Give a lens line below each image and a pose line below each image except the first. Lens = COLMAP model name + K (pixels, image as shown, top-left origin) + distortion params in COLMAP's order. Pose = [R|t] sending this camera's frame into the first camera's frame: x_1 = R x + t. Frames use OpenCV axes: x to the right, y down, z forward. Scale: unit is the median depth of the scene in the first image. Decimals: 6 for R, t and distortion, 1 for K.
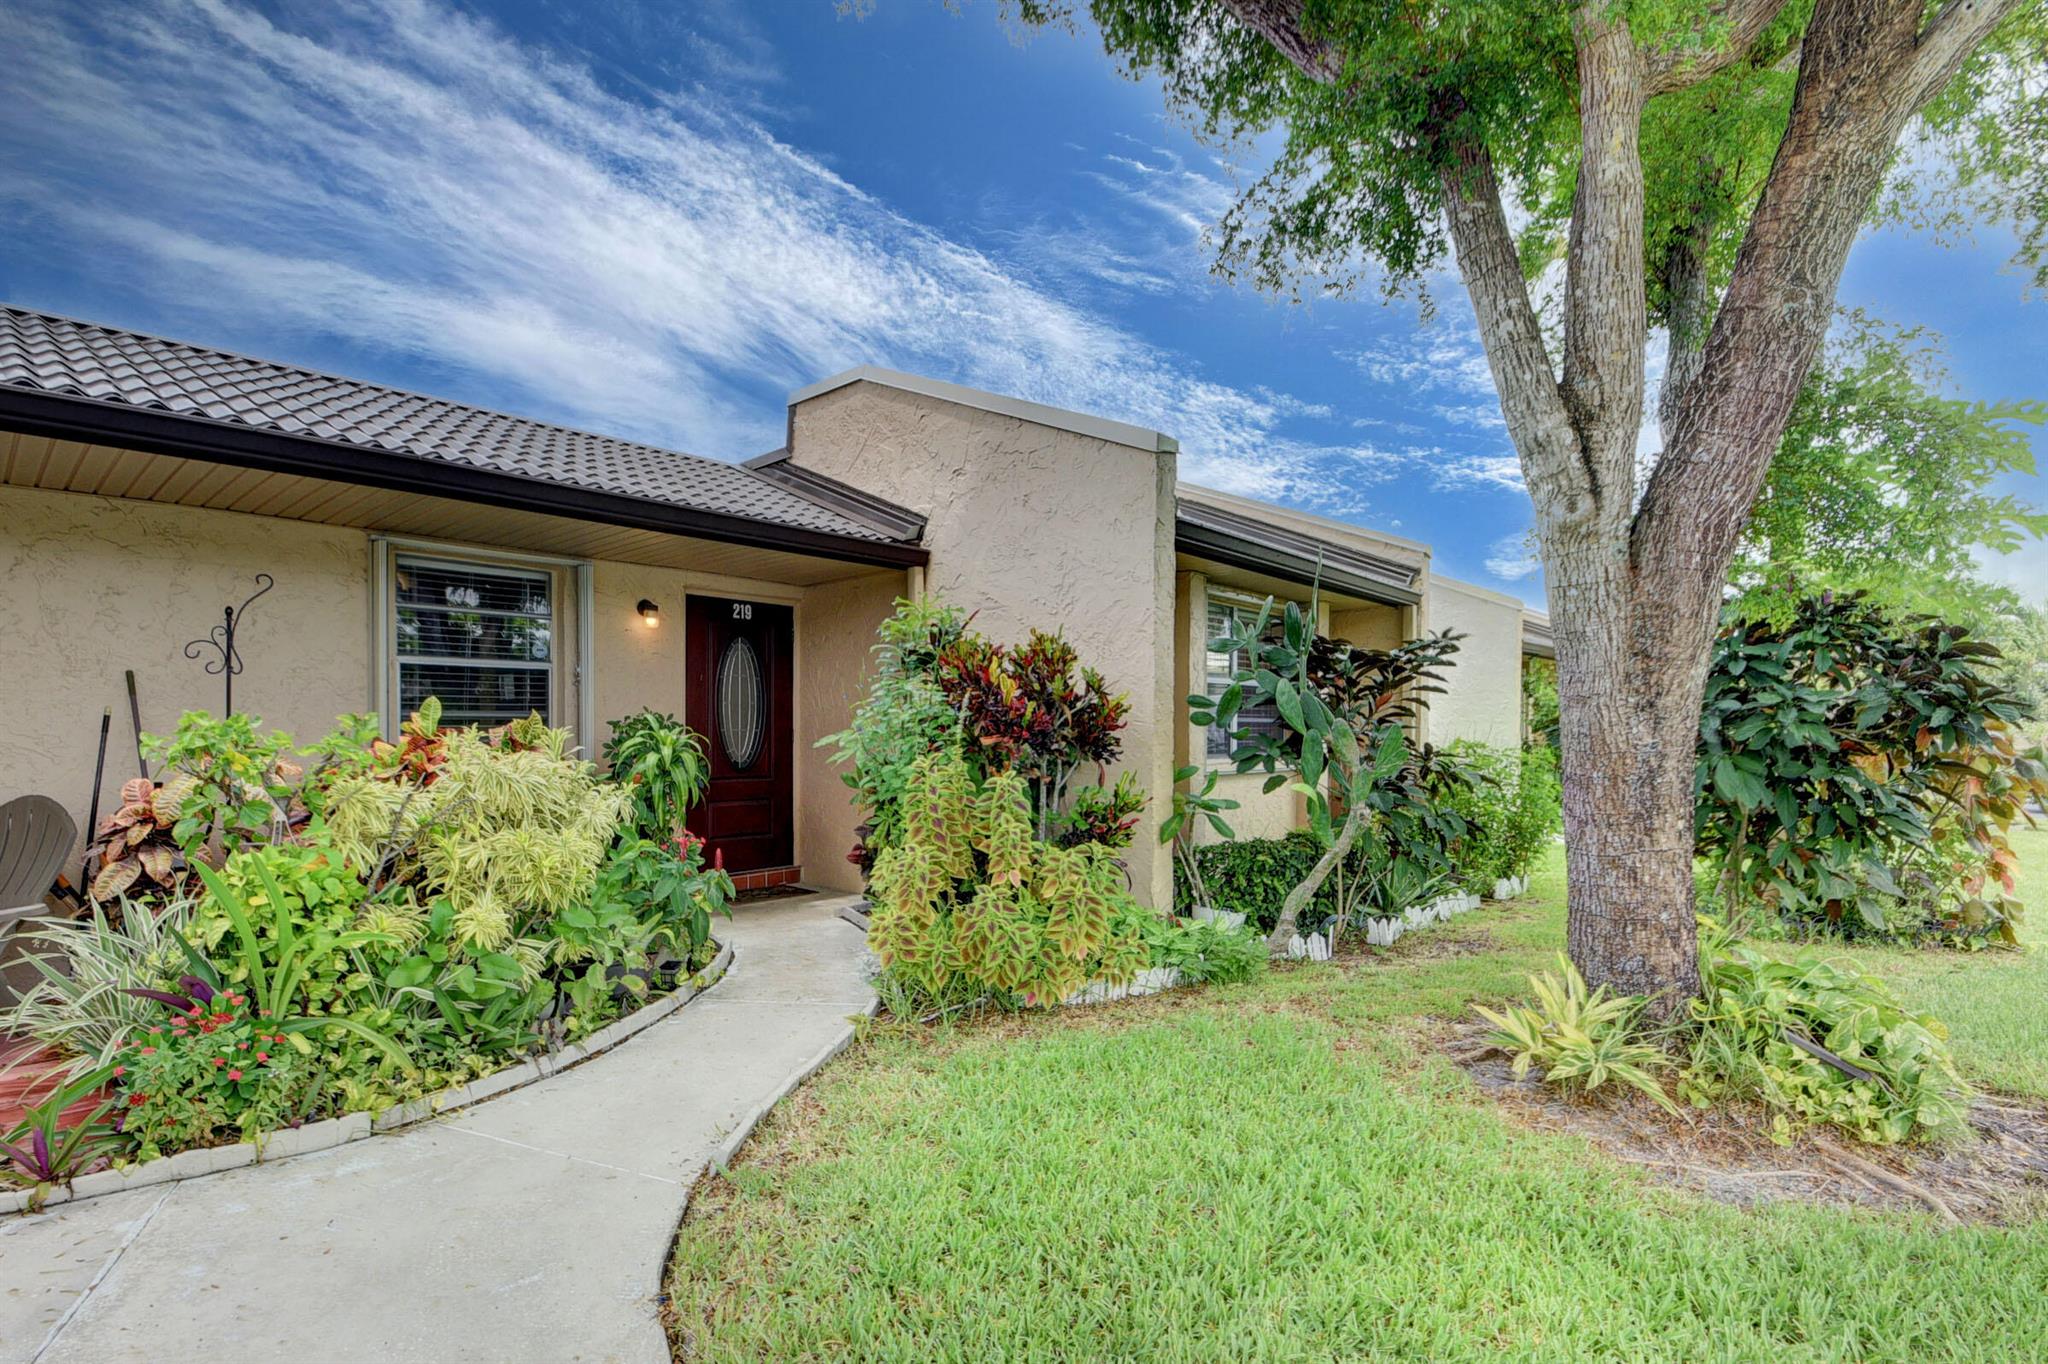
lens RADIAL K [[943.9, 0, 999.3], [0, 943.9, 734.0], [0, 0, 1]] dist [-0.000818, -0.000059]
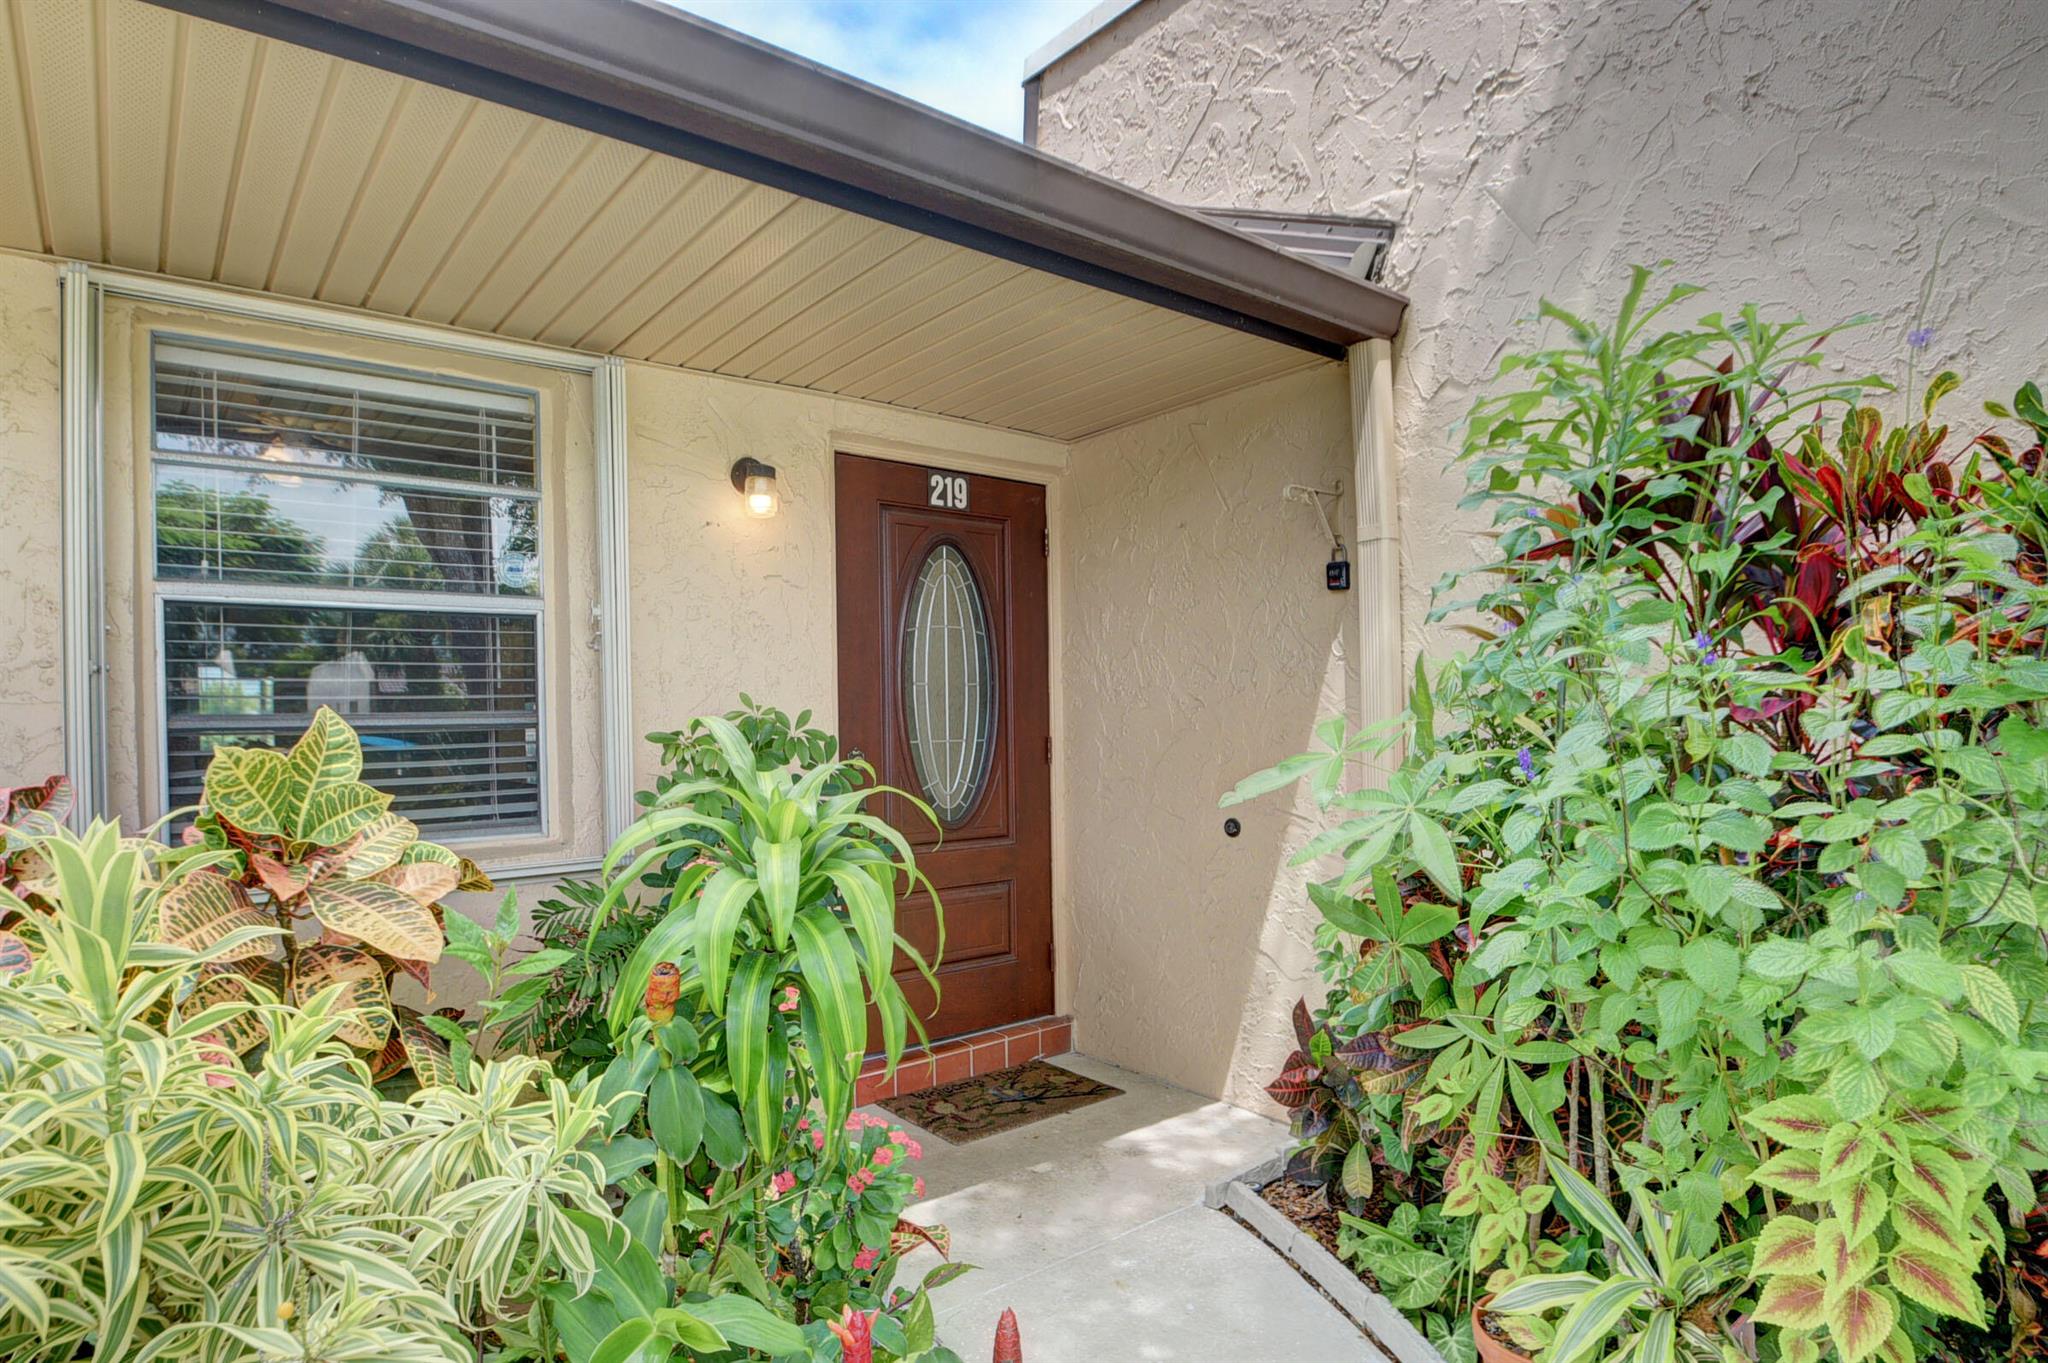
lens RADIAL K [[1120.1, 0, 1014.0], [0, 1120.1, 729.5], [0, 0, 1]] dist [-0.035620, 0.000464]
pose [[0.986991, -0.017644, -0.159803, -0.169990], [0.018221, 0.999832, 0.002145, -0.011805], [0.159738, -0.005029, 0.987147, 0.501431]]
